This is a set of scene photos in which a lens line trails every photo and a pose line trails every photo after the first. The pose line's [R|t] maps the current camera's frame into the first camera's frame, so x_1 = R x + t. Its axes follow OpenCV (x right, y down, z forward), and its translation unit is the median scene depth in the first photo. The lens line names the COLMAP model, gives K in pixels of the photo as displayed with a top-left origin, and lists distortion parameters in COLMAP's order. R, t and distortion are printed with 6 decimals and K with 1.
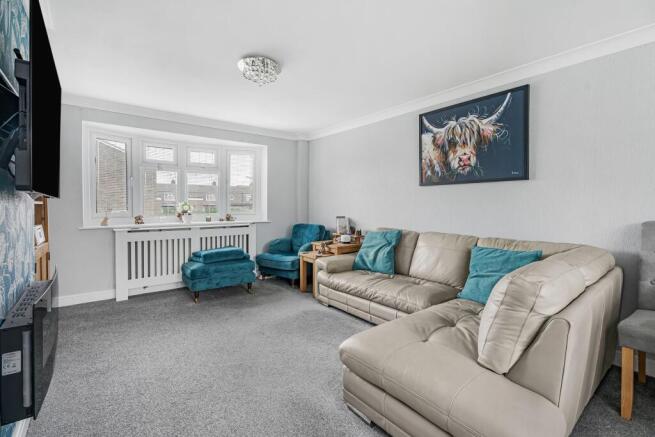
lens RADIAL K [[300.1, 0, 329.2], [0, 300.1, 217.9], [0, 0, 1]] dist [0.000690, -0.000403]
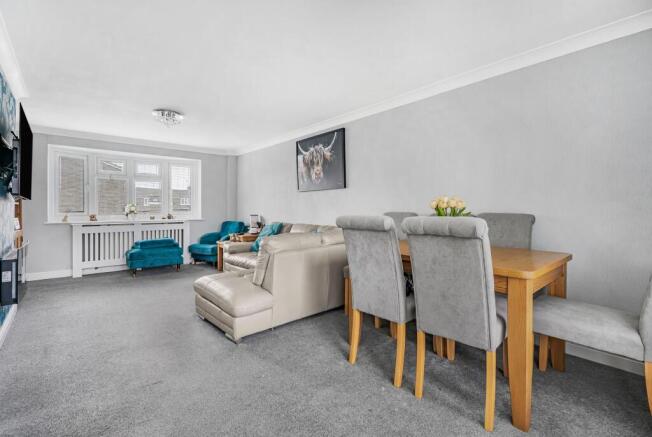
lens RADIAL K [[298.8, 0, 325.2], [0, 298.8, 213.3], [0, 0, 1]] dist [0.000690, -0.000403]
pose [[0.998638, -0.005640, 0.051873, 0.365687], [0.007120, 0.999572, -0.028385, 0.037682], [-0.051691, 0.028715, 0.998250, -0.417703]]
